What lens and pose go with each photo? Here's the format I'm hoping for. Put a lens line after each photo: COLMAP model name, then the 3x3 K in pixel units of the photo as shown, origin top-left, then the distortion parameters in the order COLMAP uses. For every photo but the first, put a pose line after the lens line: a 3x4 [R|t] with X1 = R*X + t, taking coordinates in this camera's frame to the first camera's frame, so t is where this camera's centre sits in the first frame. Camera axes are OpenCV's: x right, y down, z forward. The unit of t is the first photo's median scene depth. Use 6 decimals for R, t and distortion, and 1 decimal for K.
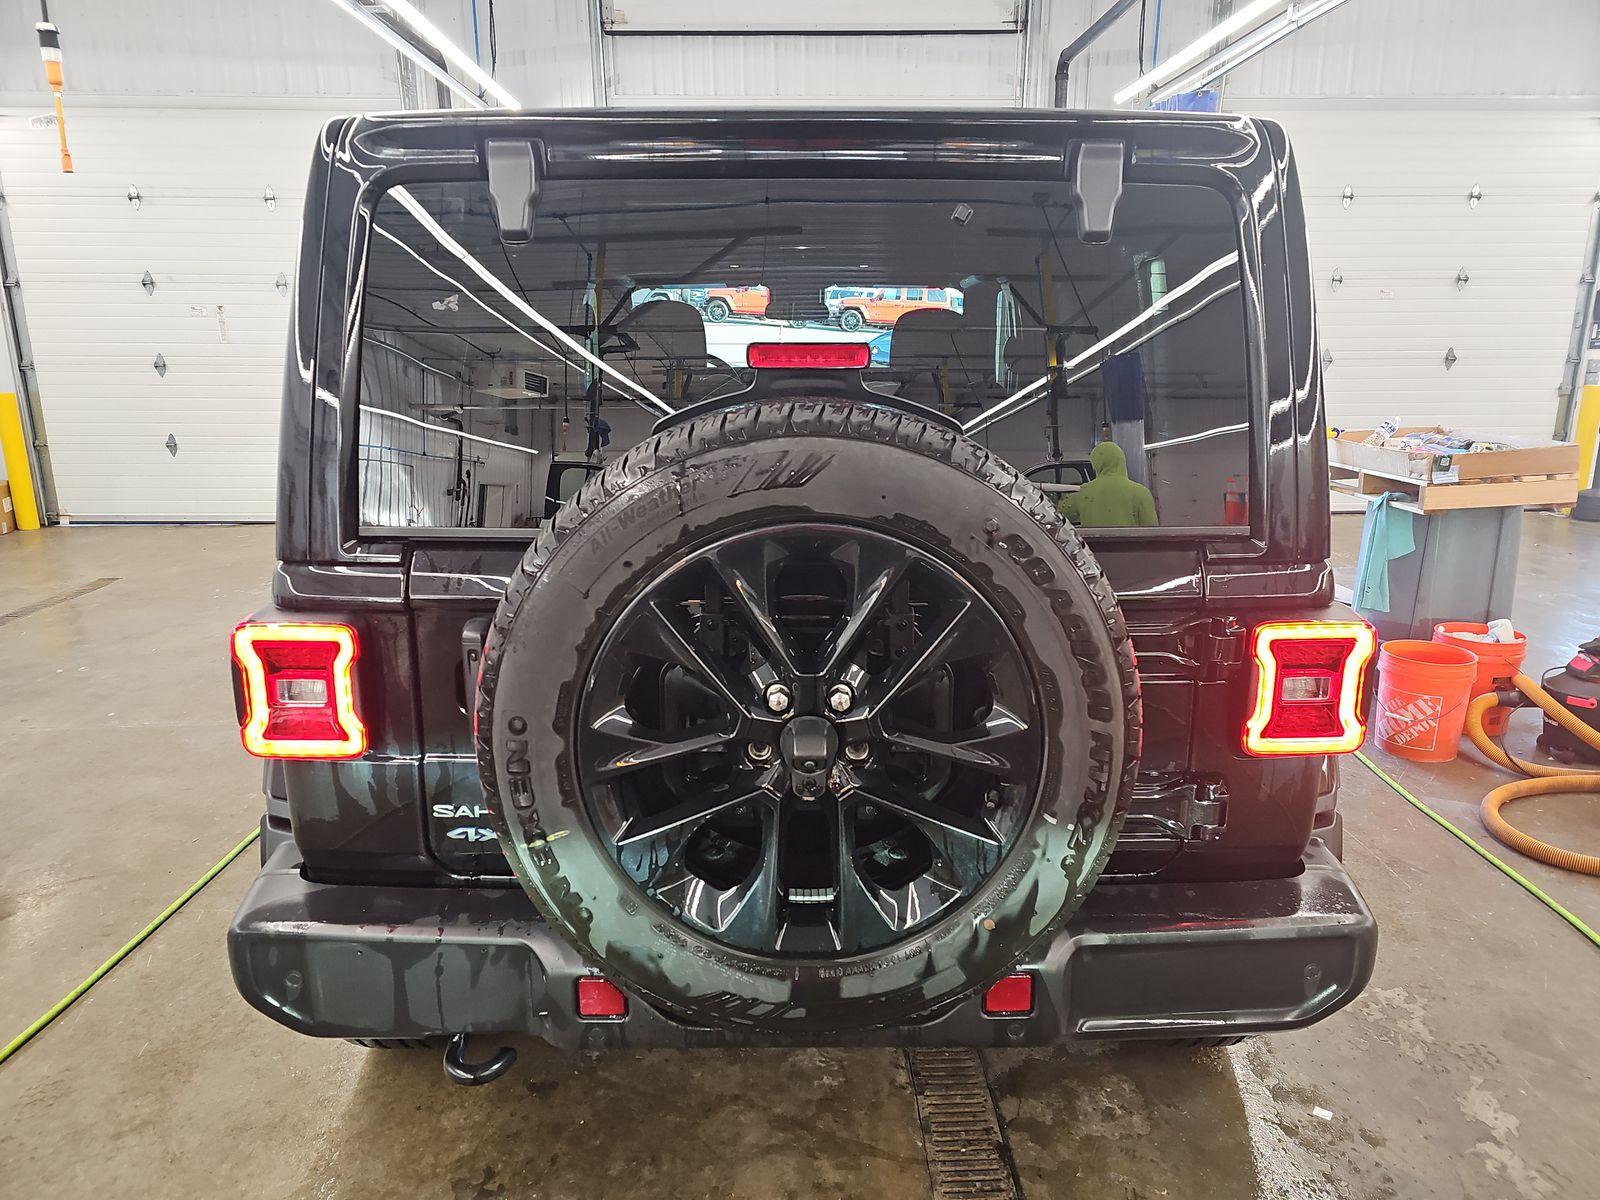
lens RADIAL K [[1041.4, 0, 800.0], [0, 1041.4, 600.0], [0, 0, 1]] dist [-0.003528, -0.003168]
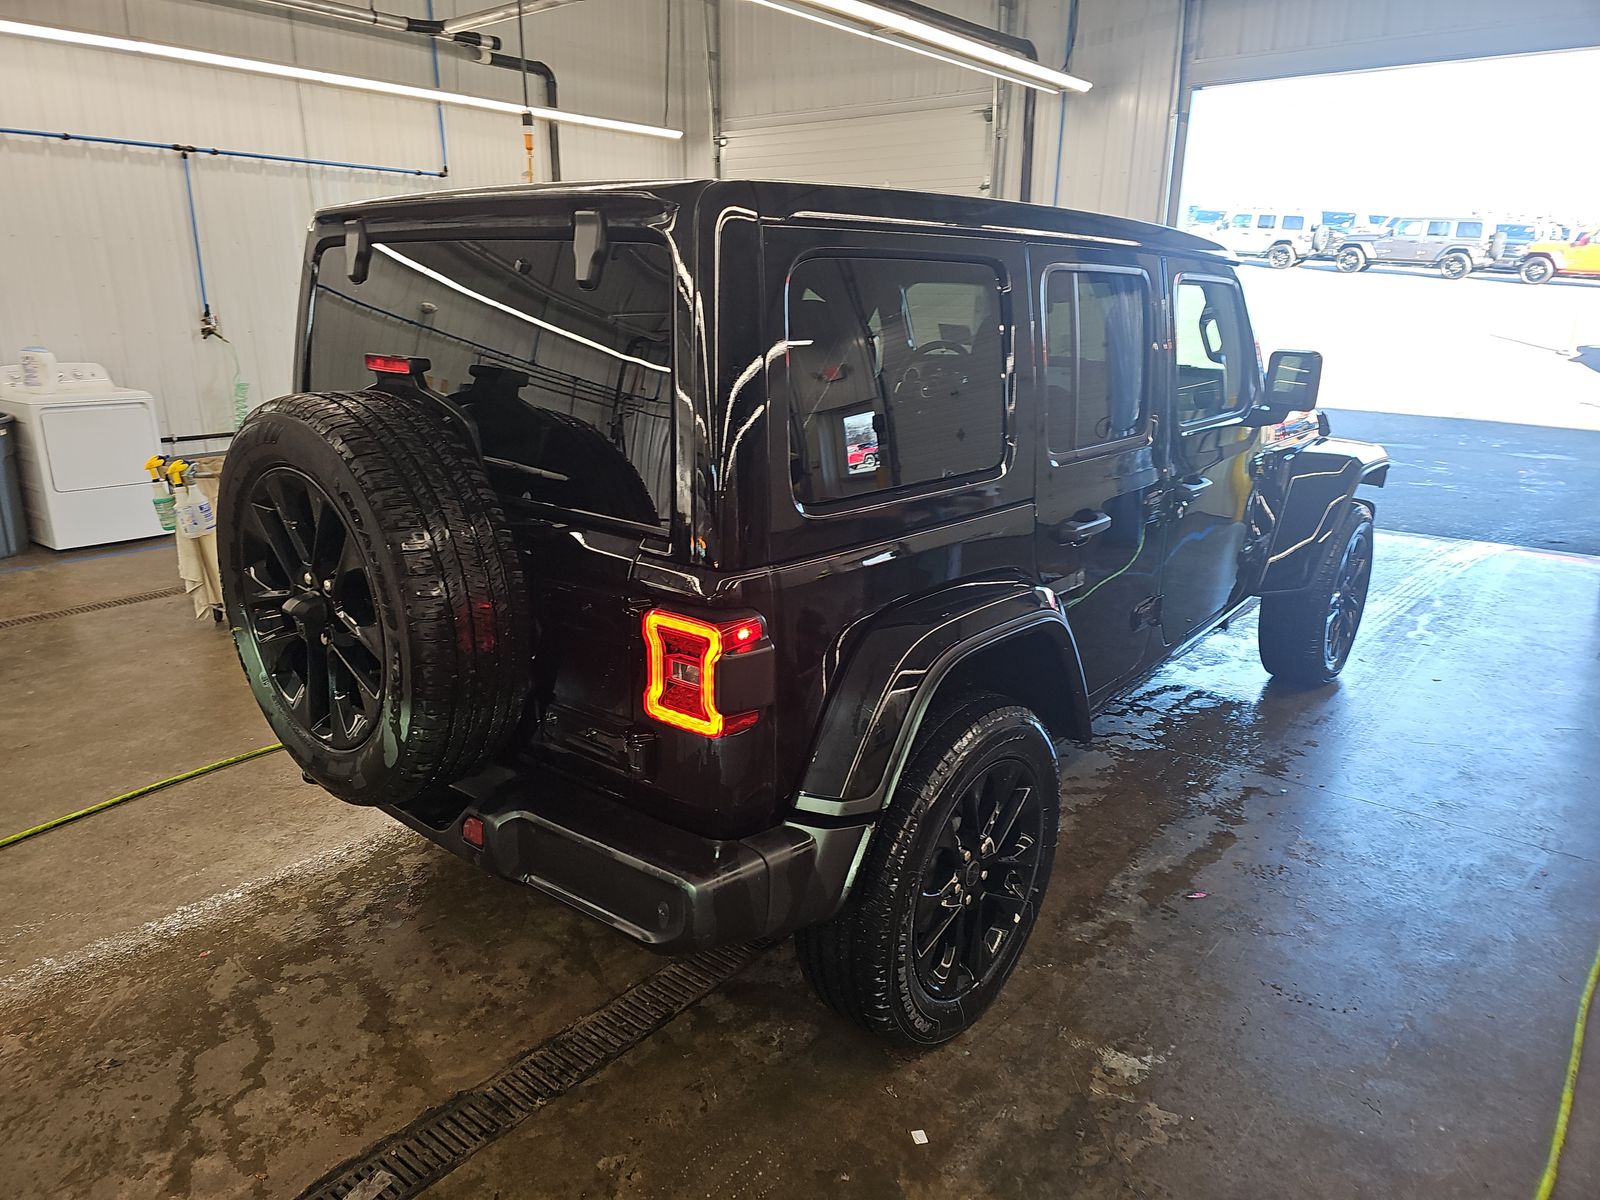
lens RADIAL K [[1041.4, 0, 800.0], [0, 1041.4, 600.0], [0, 0, 1]] dist [-0.003528, -0.003168]
pose [[0.747568, 0.190485, -0.636284, 1.137504], [-0.165104, 0.981217, 0.099767, -0.116228], [0.643337, 0.030470, 0.764977, 0.166438]]
